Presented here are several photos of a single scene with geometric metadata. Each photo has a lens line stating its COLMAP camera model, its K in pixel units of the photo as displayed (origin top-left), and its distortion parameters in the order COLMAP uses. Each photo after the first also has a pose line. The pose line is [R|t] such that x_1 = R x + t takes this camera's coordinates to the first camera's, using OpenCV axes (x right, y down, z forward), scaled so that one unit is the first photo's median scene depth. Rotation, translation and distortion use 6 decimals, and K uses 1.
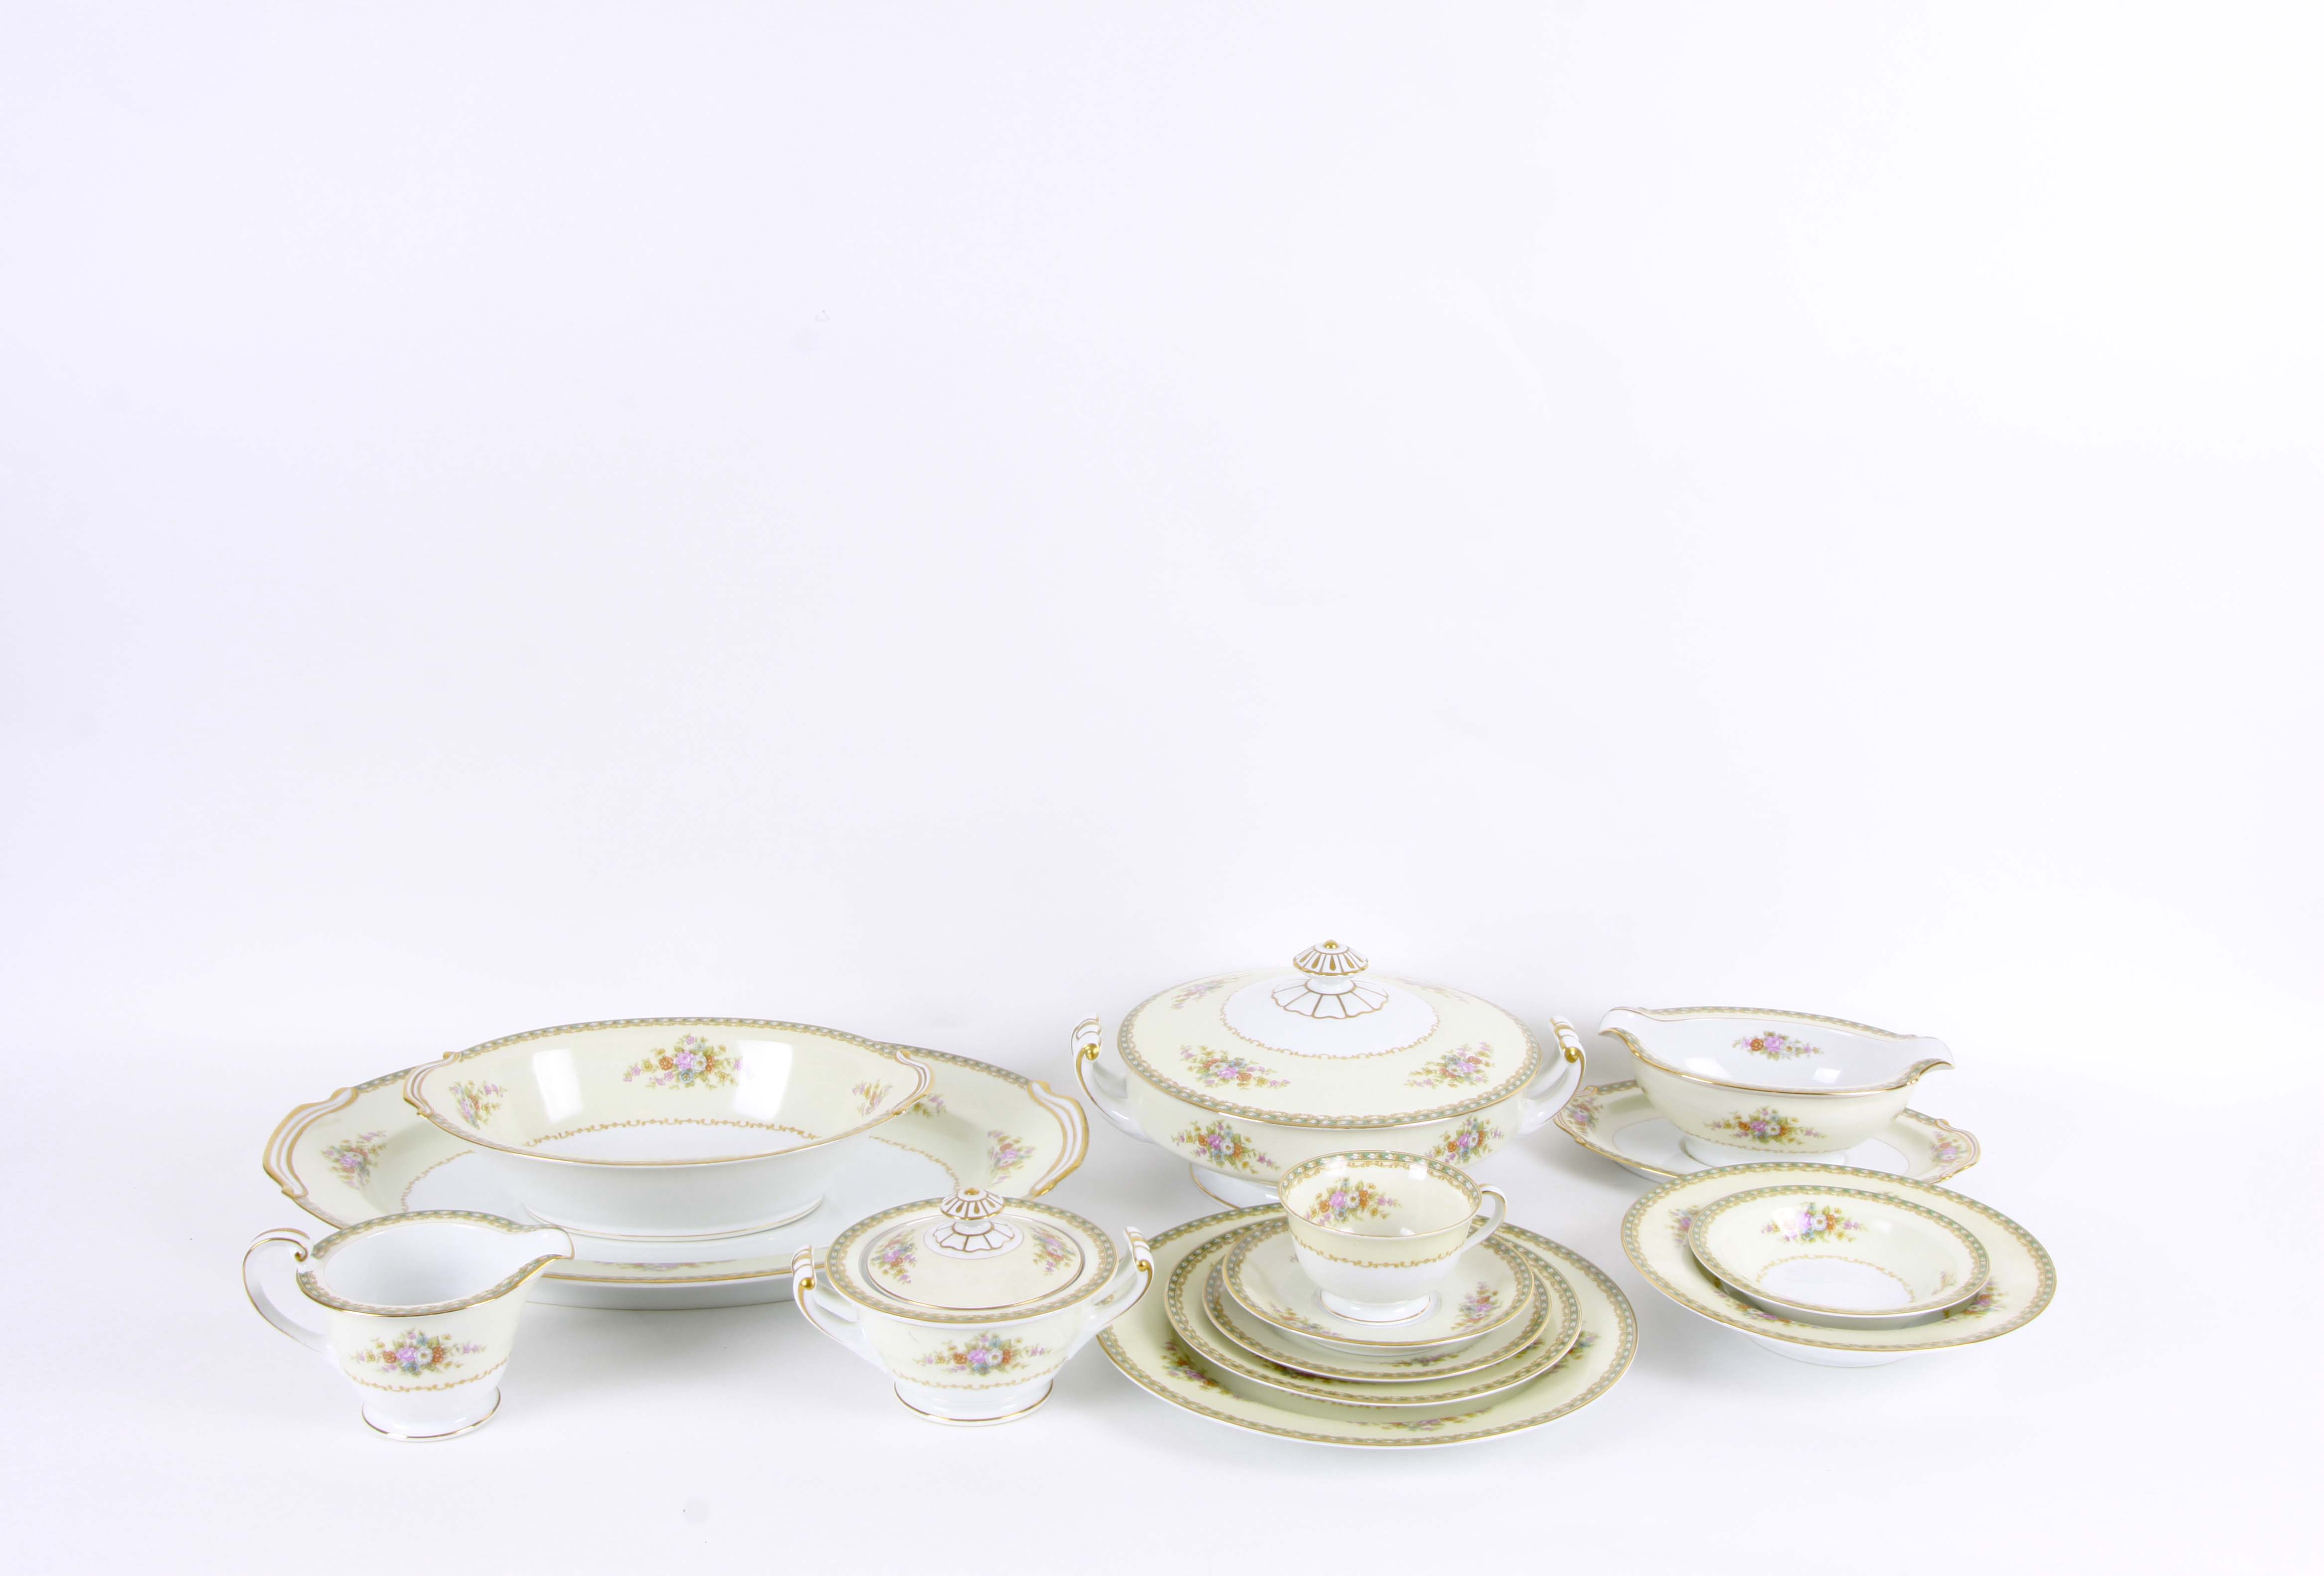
lens RADIAL K [[2907.5, 0, 1168.0], [0, 2907.5, 786.5], [0, 0, 1]] dist [-0.126601, 0.000000]
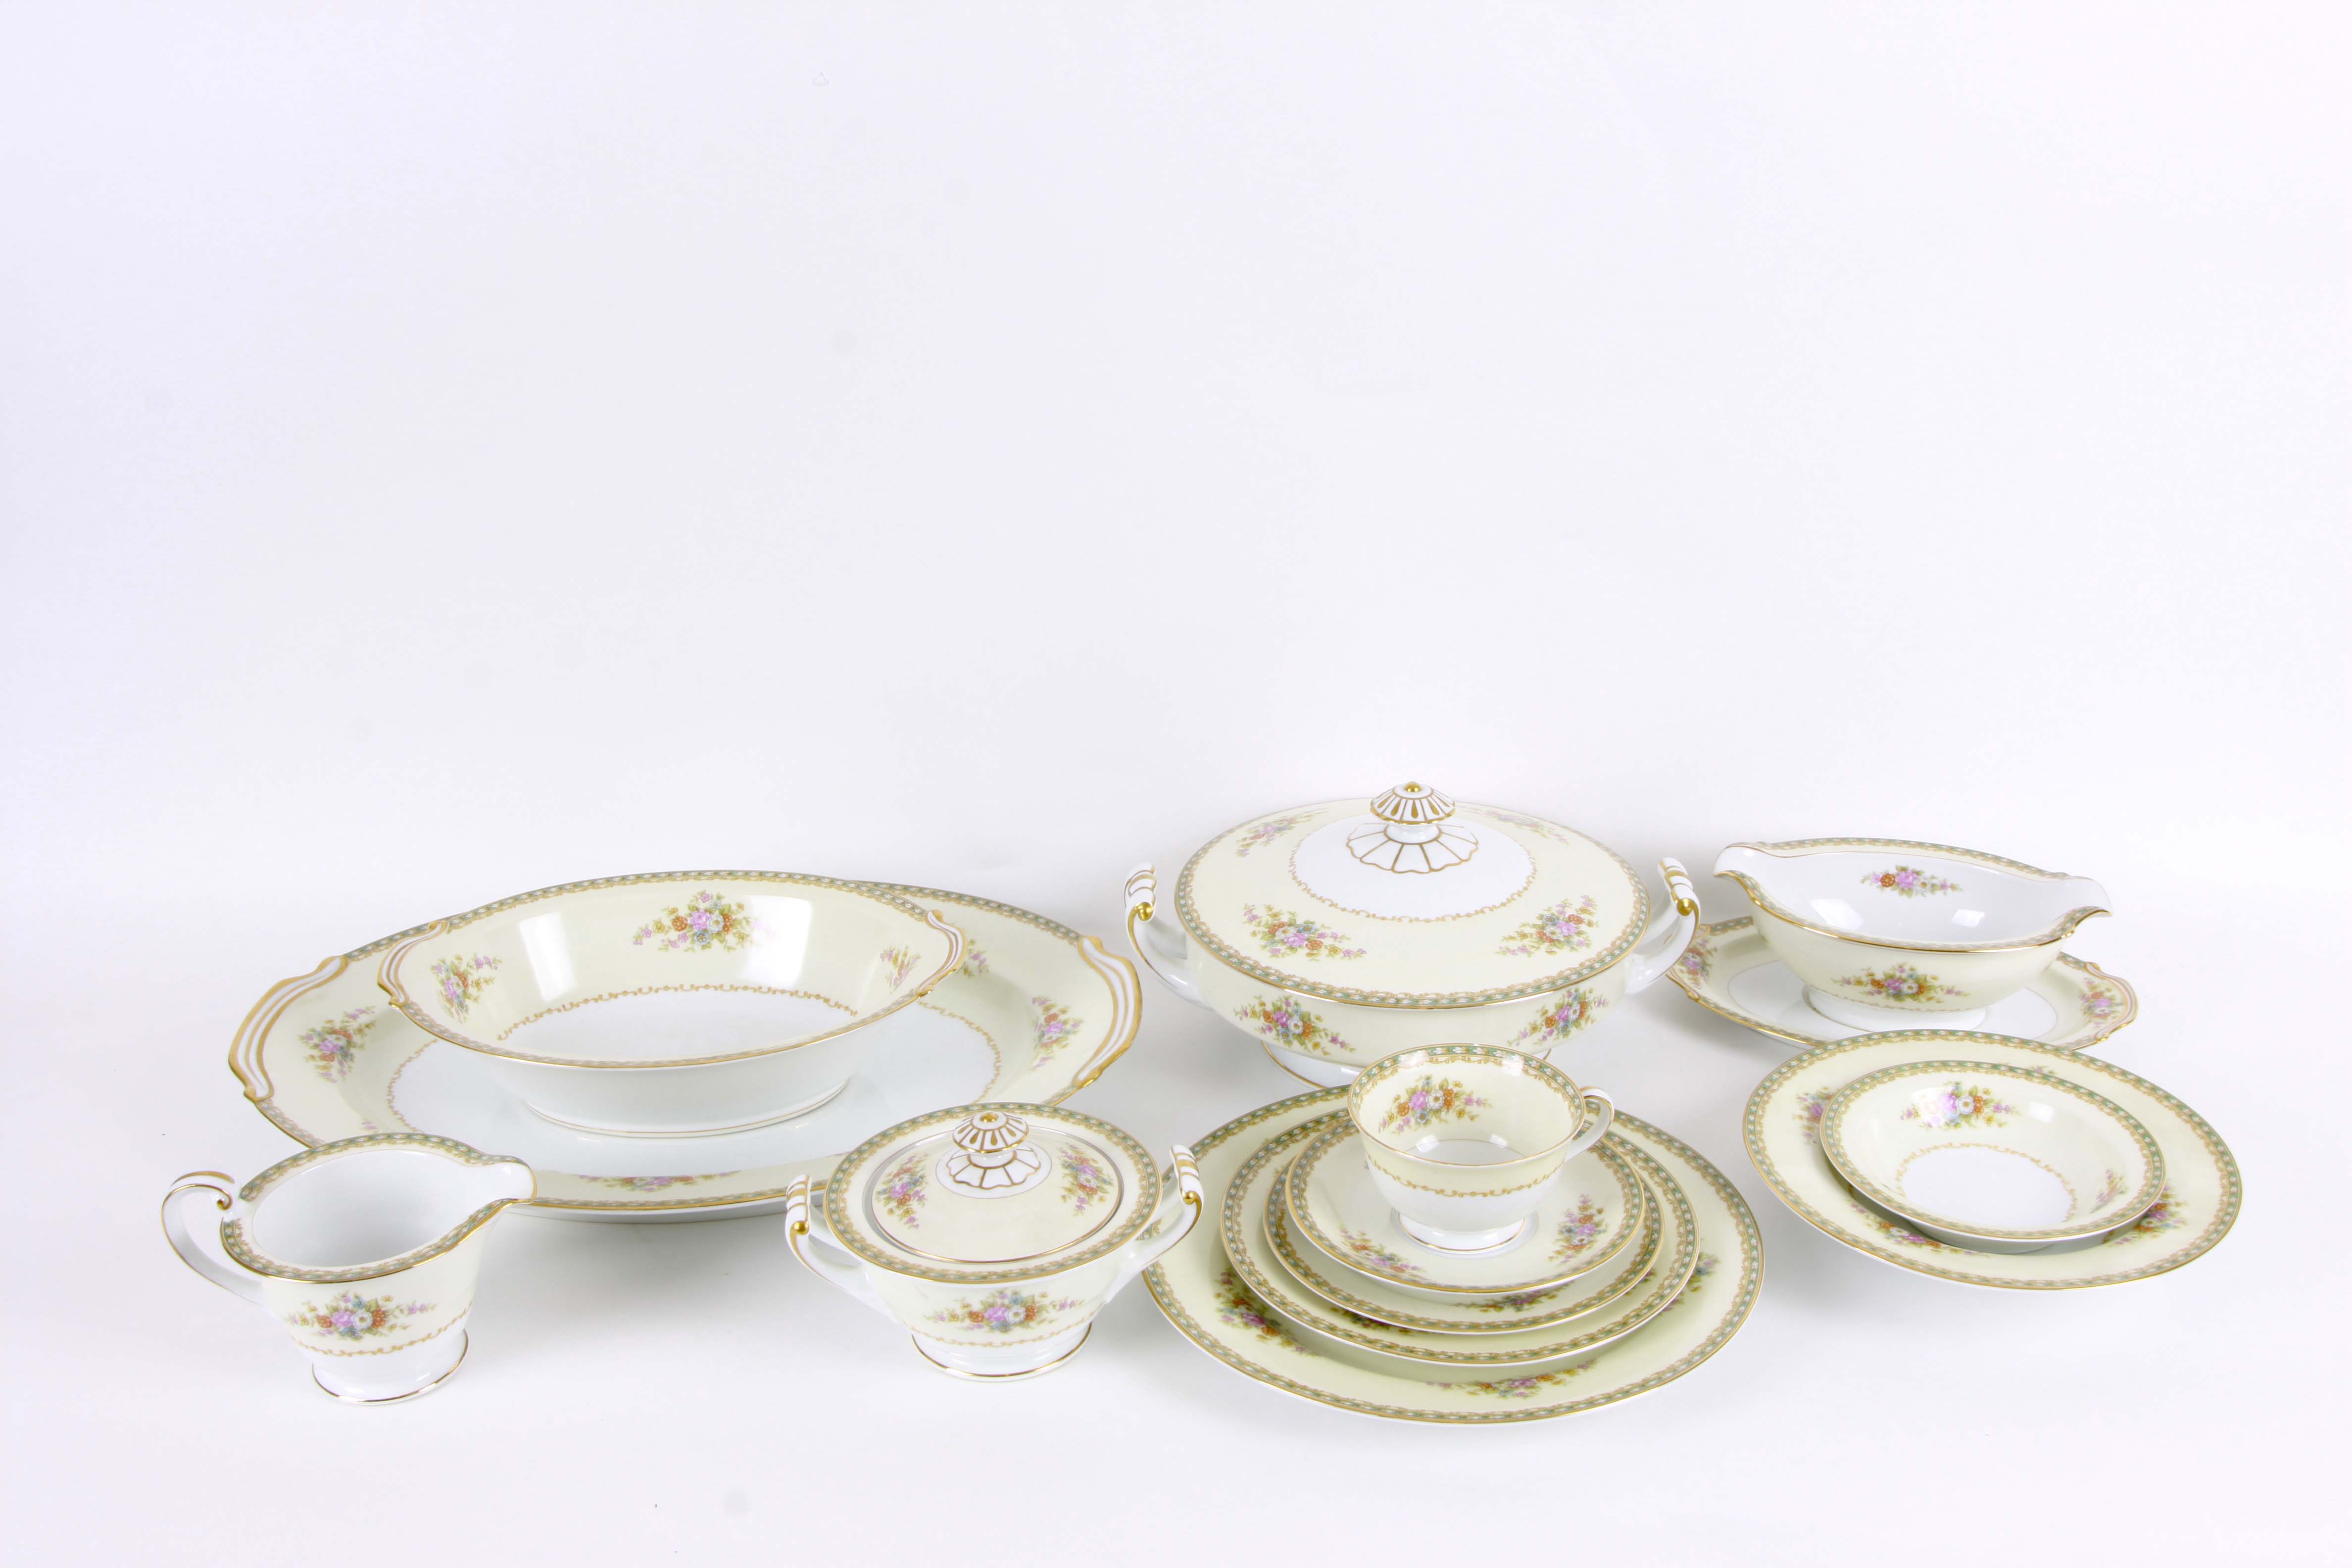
lens RADIAL K [[2522.0, 0, 1188.6], [0, 2522.0, 795.4], [0, 0, 1]] dist [-0.140737, 0.000000]
pose [[0.998923, -0.012164, -0.044781, 0.021921], [0.017659, 0.992070, 0.124444, -0.039601], [0.042912, -0.125100, 0.991216, 0.233095]]
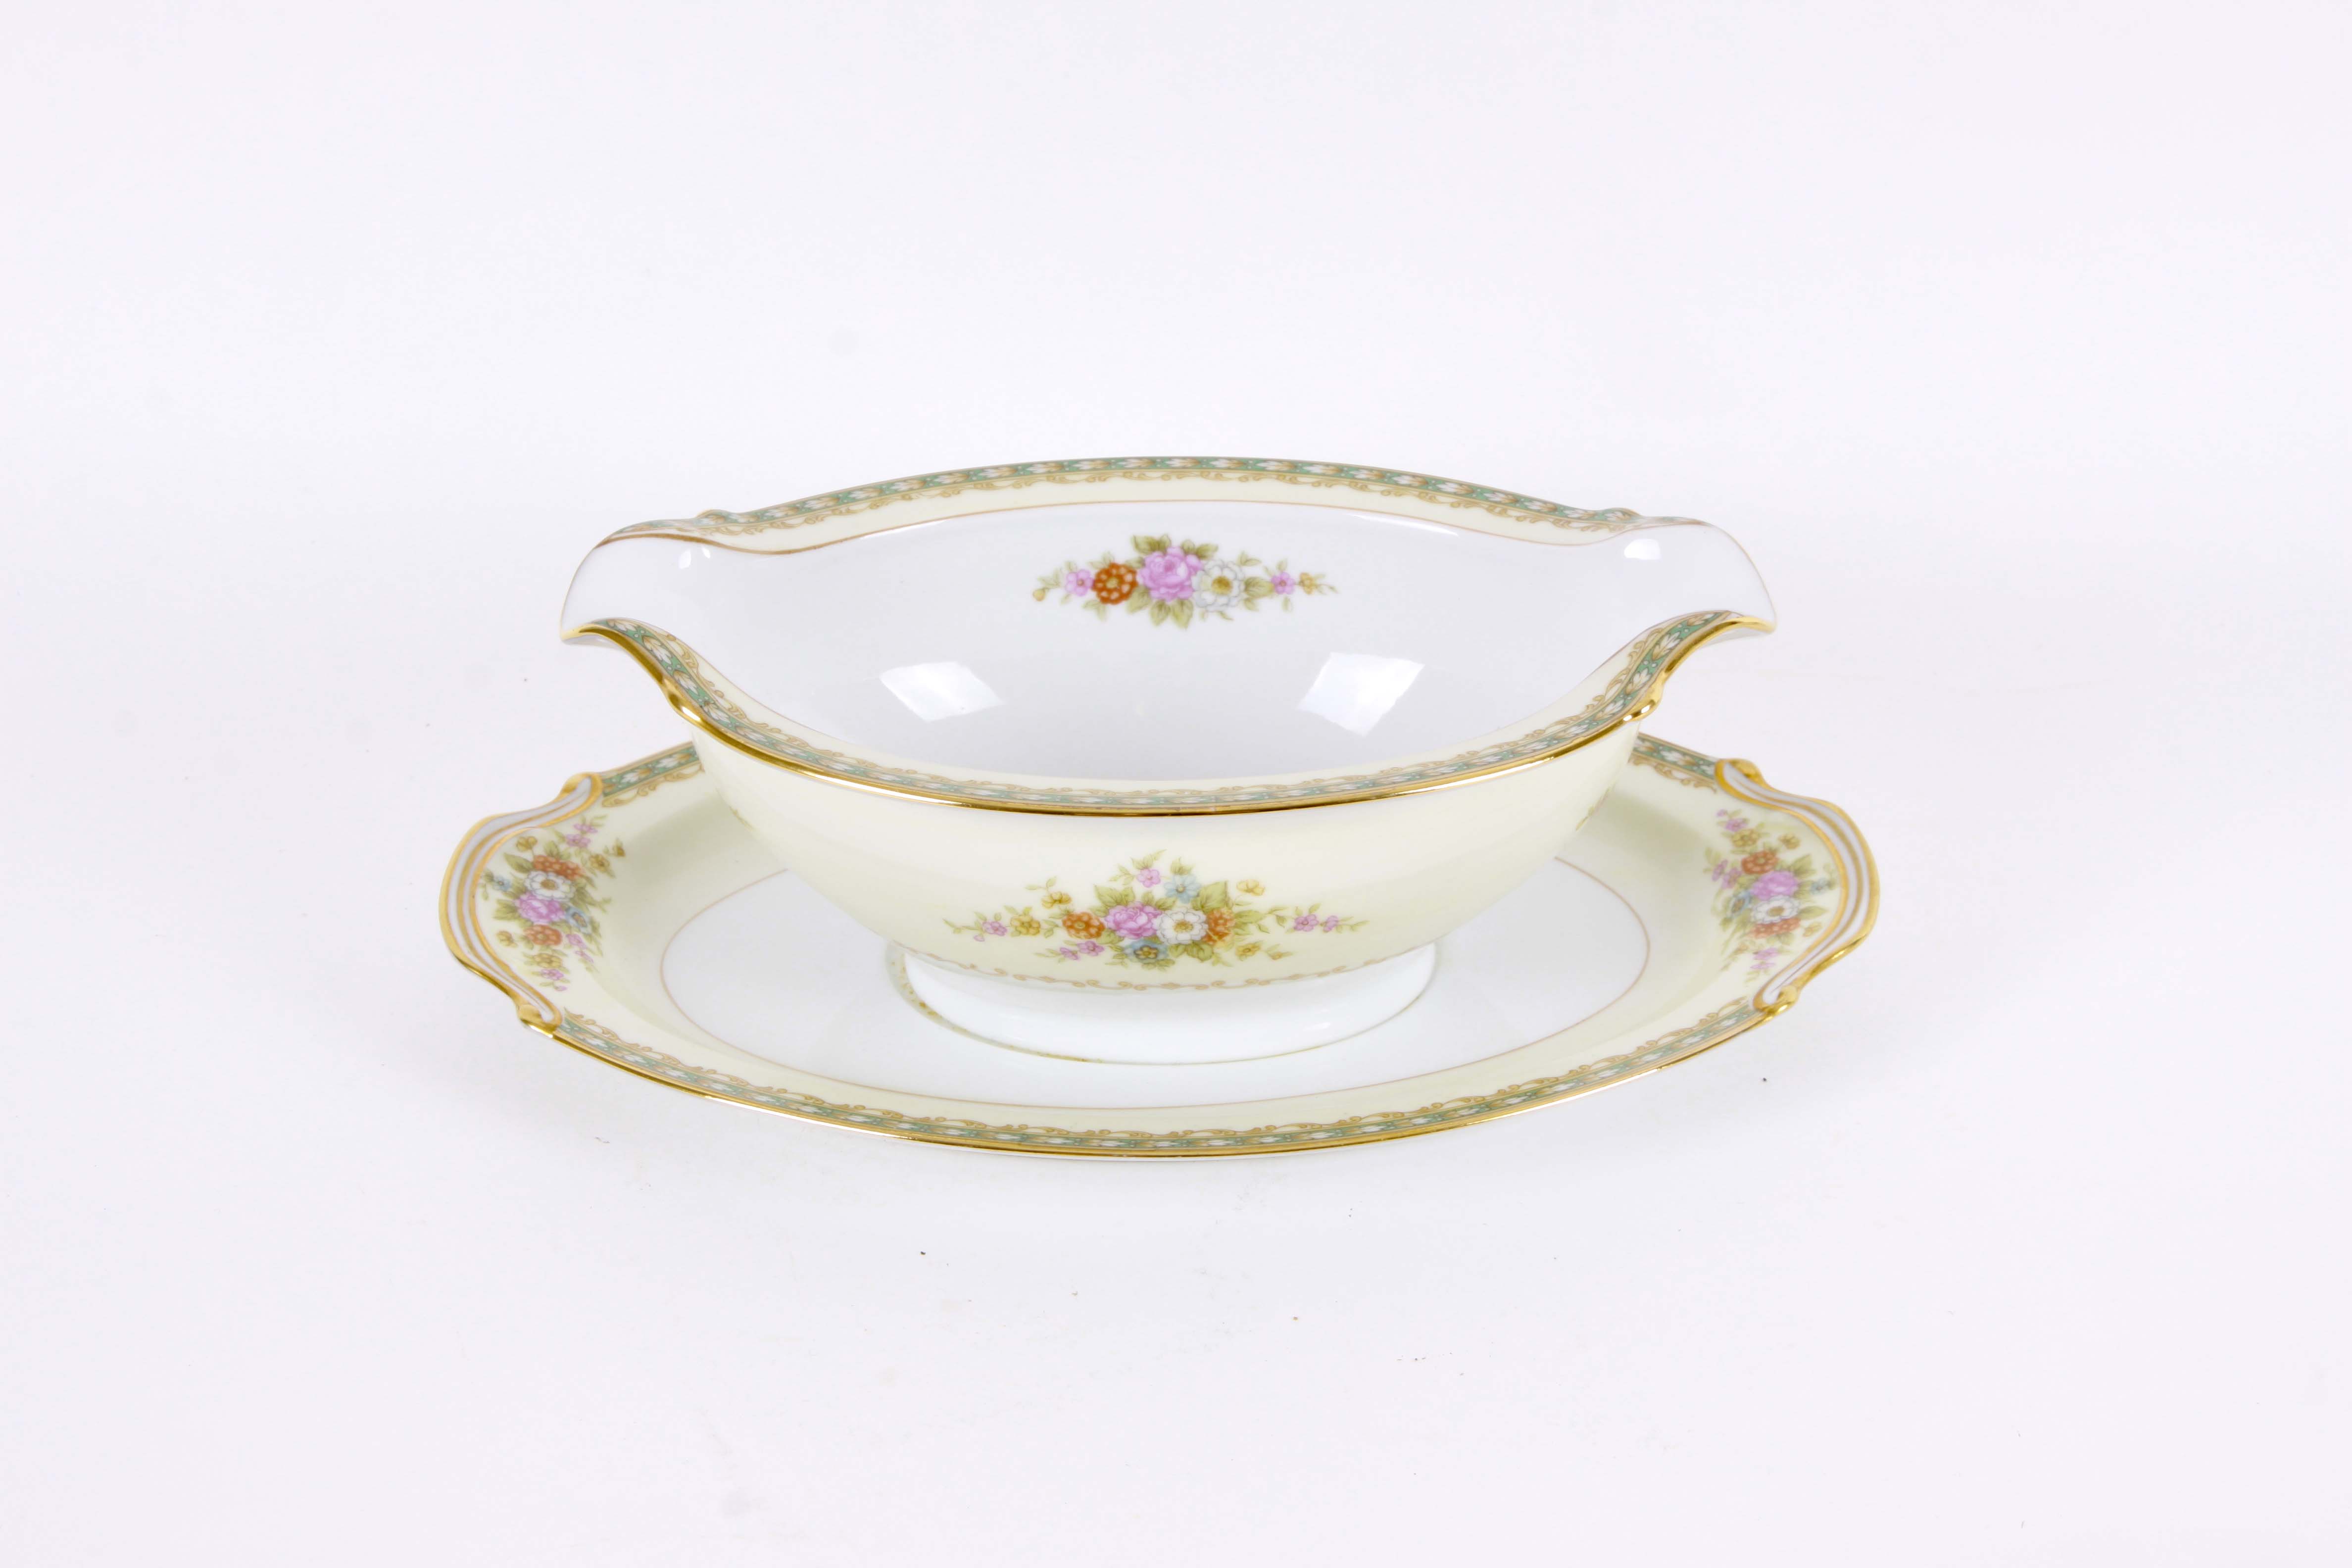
lens RADIAL K [[5362.8, 0, 1189.0], [0, 5362.8, 780.3], [0, 0, 1]] dist [0.068097, 0.000000]
pose [[0.977021, -0.130140, 0.168802, 0.120277], [0.089918, 0.969697, 0.227162, -0.017545], [-0.193249, -0.206764, 0.959116, 0.482321]]
